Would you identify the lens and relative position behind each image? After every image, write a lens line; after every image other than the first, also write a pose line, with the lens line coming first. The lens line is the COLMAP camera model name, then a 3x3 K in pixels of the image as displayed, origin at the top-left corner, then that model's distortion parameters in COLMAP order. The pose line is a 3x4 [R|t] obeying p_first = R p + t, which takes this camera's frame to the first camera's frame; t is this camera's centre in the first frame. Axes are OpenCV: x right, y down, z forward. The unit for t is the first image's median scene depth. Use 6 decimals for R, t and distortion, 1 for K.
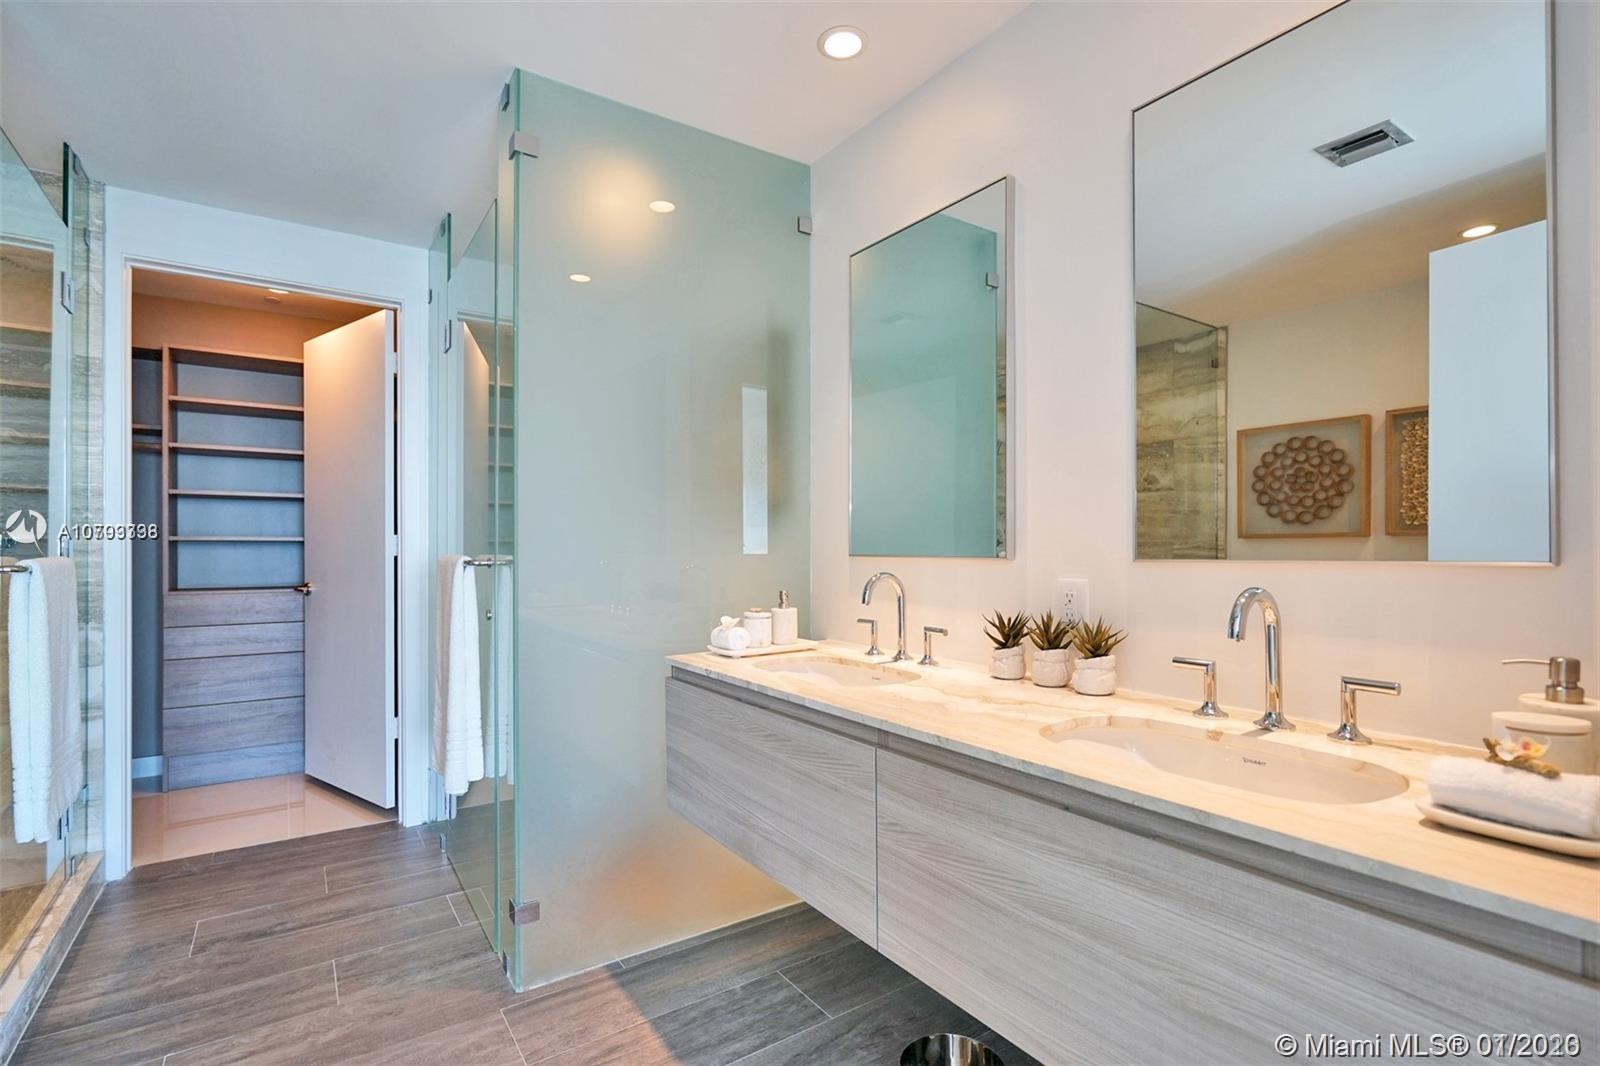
lens RADIAL K [[743.7, 0, 801.2], [0, 743.7, 548.1], [0, 0, 1]] dist [-0.000324, -0.000274]
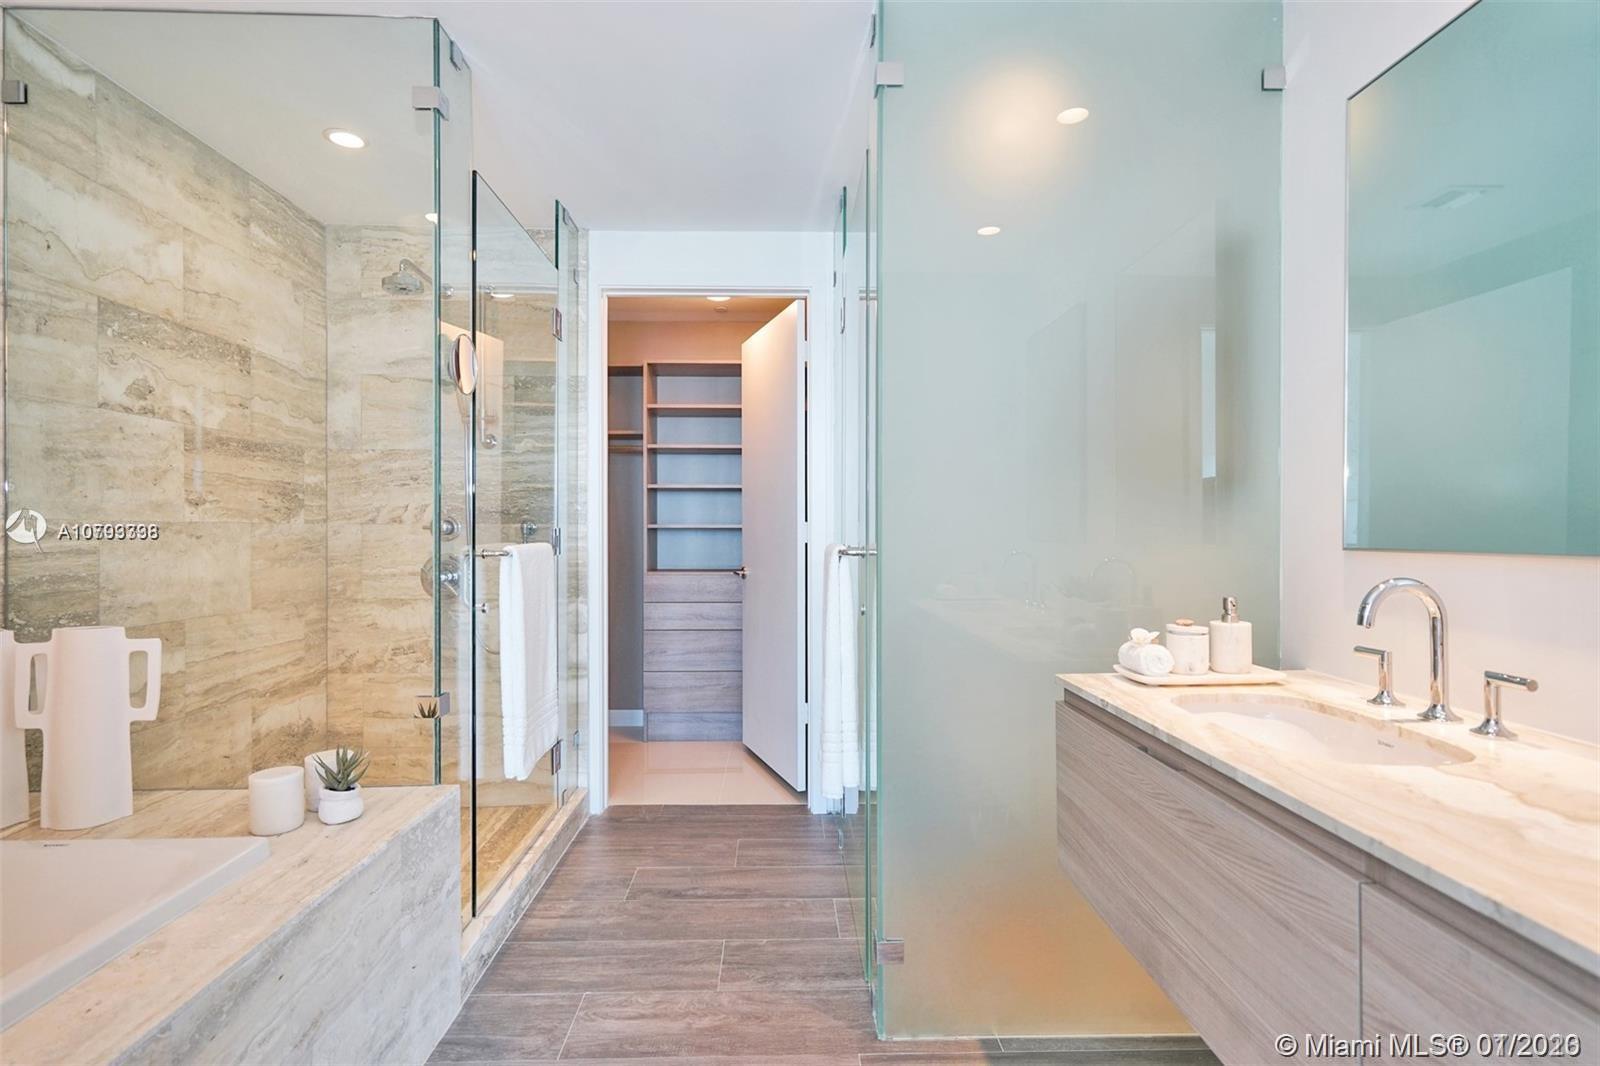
lens RADIAL K [[785.0, 0, 800.8], [0, 785.0, 537.1], [0, 0, 1]] dist [-0.002617, 0.001813]
pose [[0.839516, 0.003290, -0.543325, 0.034590], [-0.000739, 0.999988, 0.004913, -0.003152], [0.543335, -0.003723, 0.839508, 0.130219]]
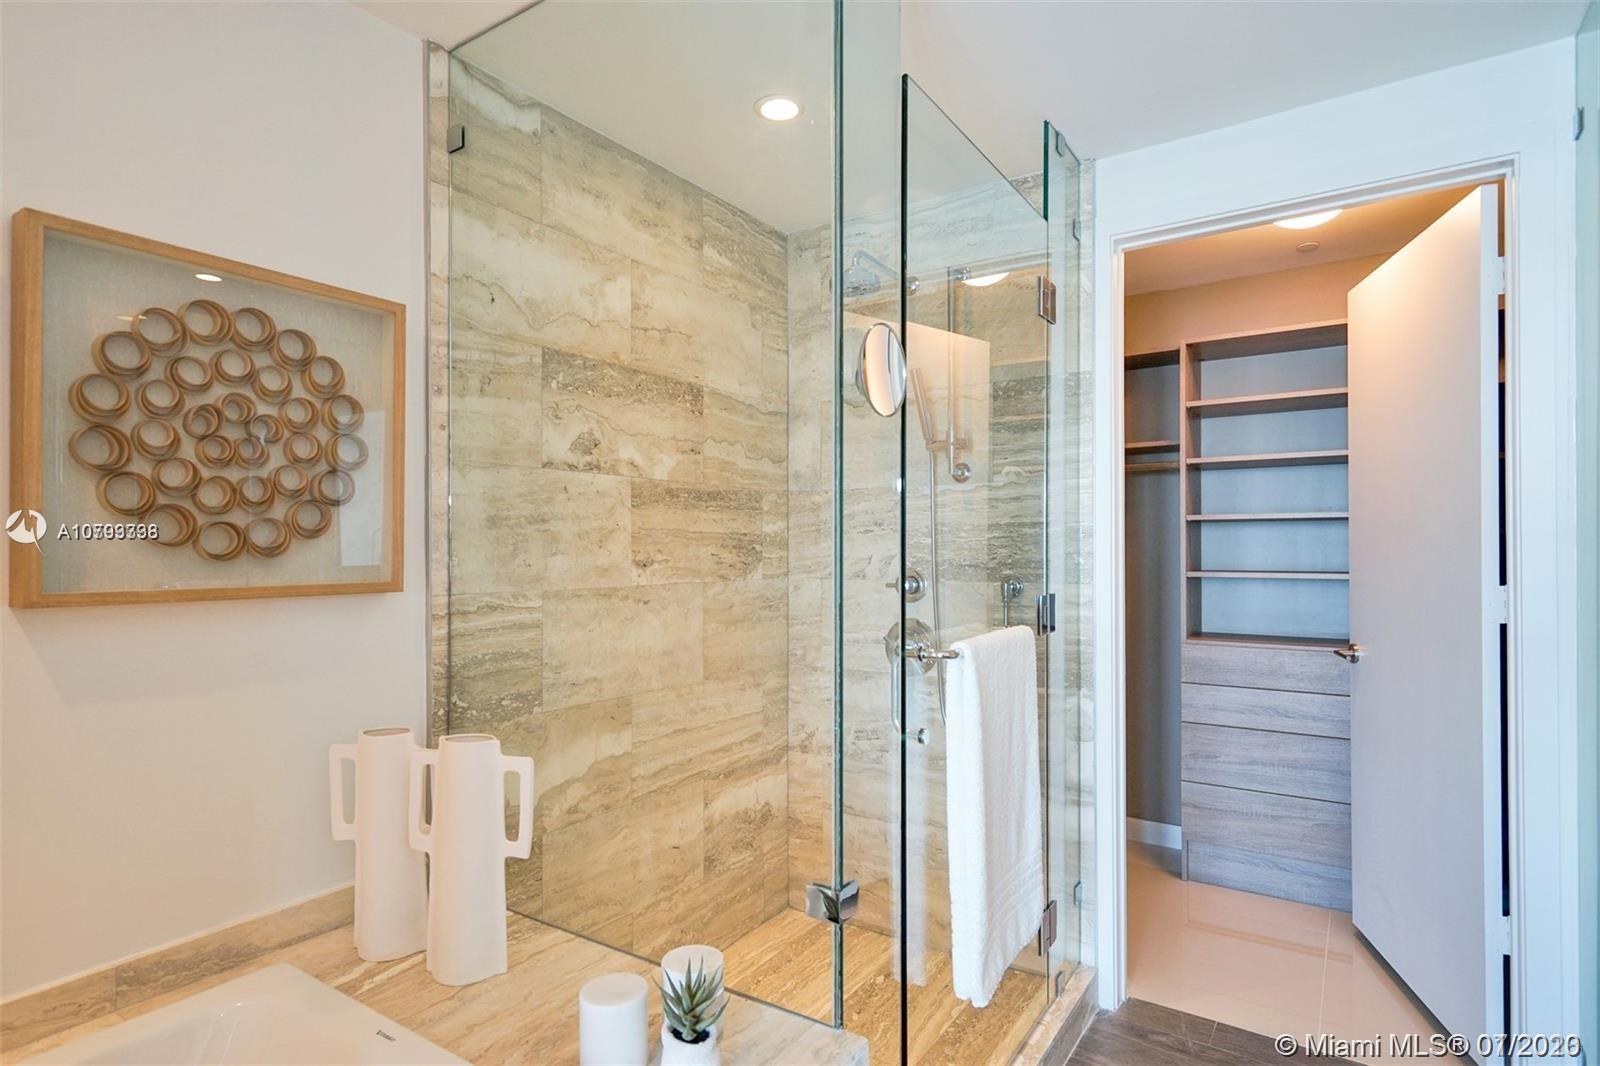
lens RADIAL K [[834.9, 0, 800.9], [0, 834.9, 544.5], [0, 0, 1]] dist [0.007842, -0.000528]
pose [[0.365155, -0.005351, -0.930931, -0.197440], [-0.000360, 0.999983, -0.005889, -0.057223], [0.930947, 0.002485, 0.365146, 0.365539]]
